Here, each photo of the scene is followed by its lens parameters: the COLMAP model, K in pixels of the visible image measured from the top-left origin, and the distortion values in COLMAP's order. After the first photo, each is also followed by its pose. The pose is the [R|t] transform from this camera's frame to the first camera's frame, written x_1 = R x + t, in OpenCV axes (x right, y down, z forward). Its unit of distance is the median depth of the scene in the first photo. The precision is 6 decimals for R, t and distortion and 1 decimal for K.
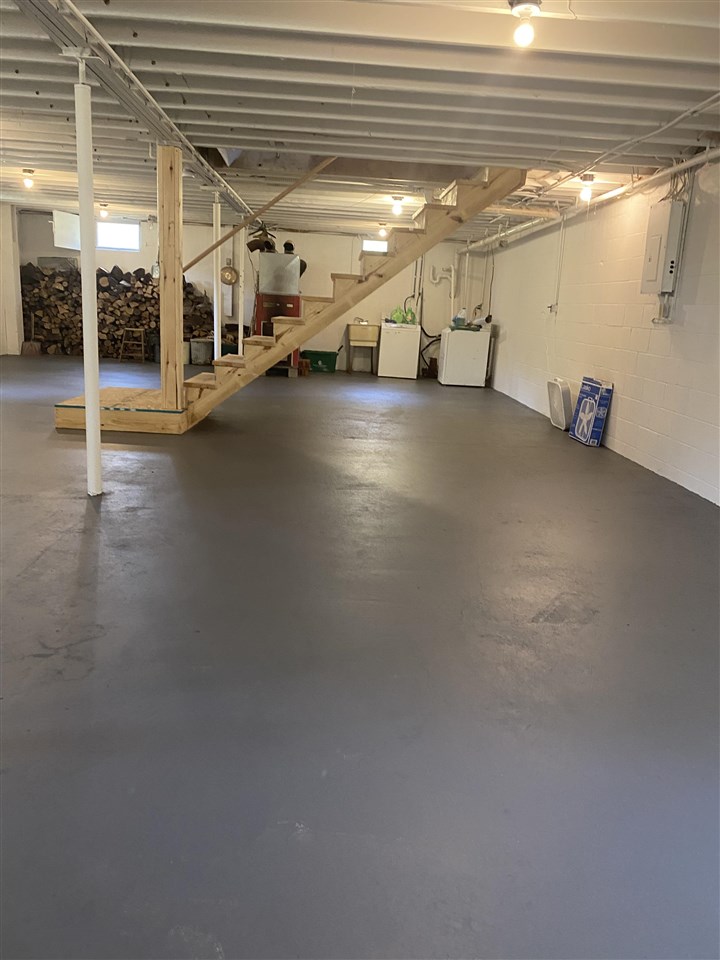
lens RADIAL K [[733.7, 0, 362.5], [0, 733.7, 481.1], [0, 0, 1]] dist [0.051394, -0.058243]
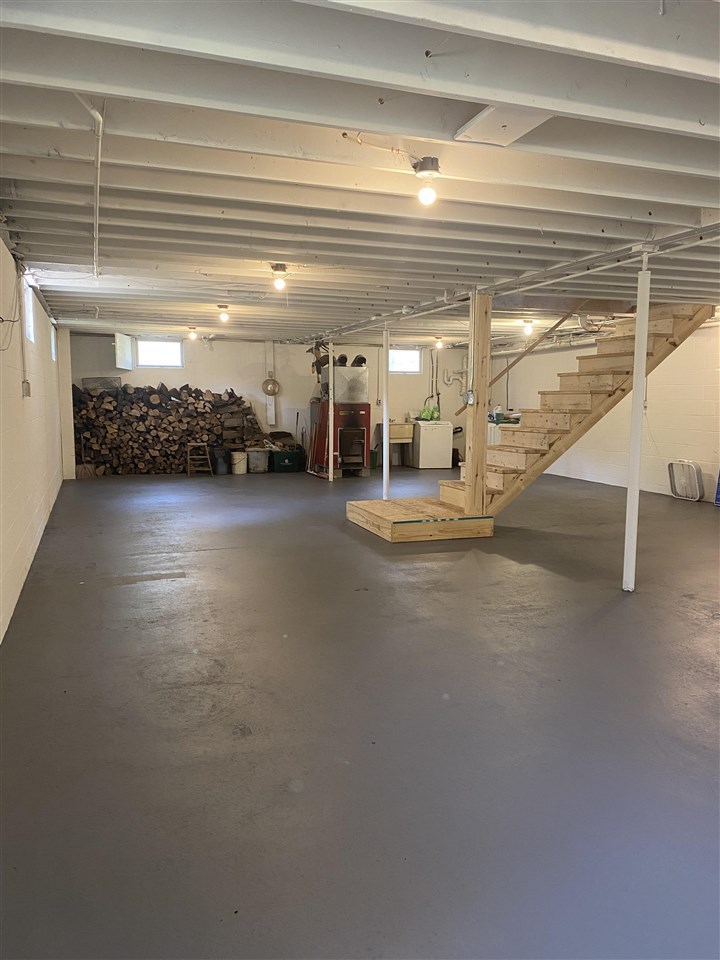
lens RADIAL K [[733.7, 0, 361.0], [0, 733.7, 483.2], [0, 0, 1]] dist [0.051394, -0.058243]
pose [[0.951425, -0.087345, 0.295230, -0.387601], [0.119141, 0.988656, -0.091453, -0.032998], [-0.283893, 0.122185, 0.951039, -0.012916]]
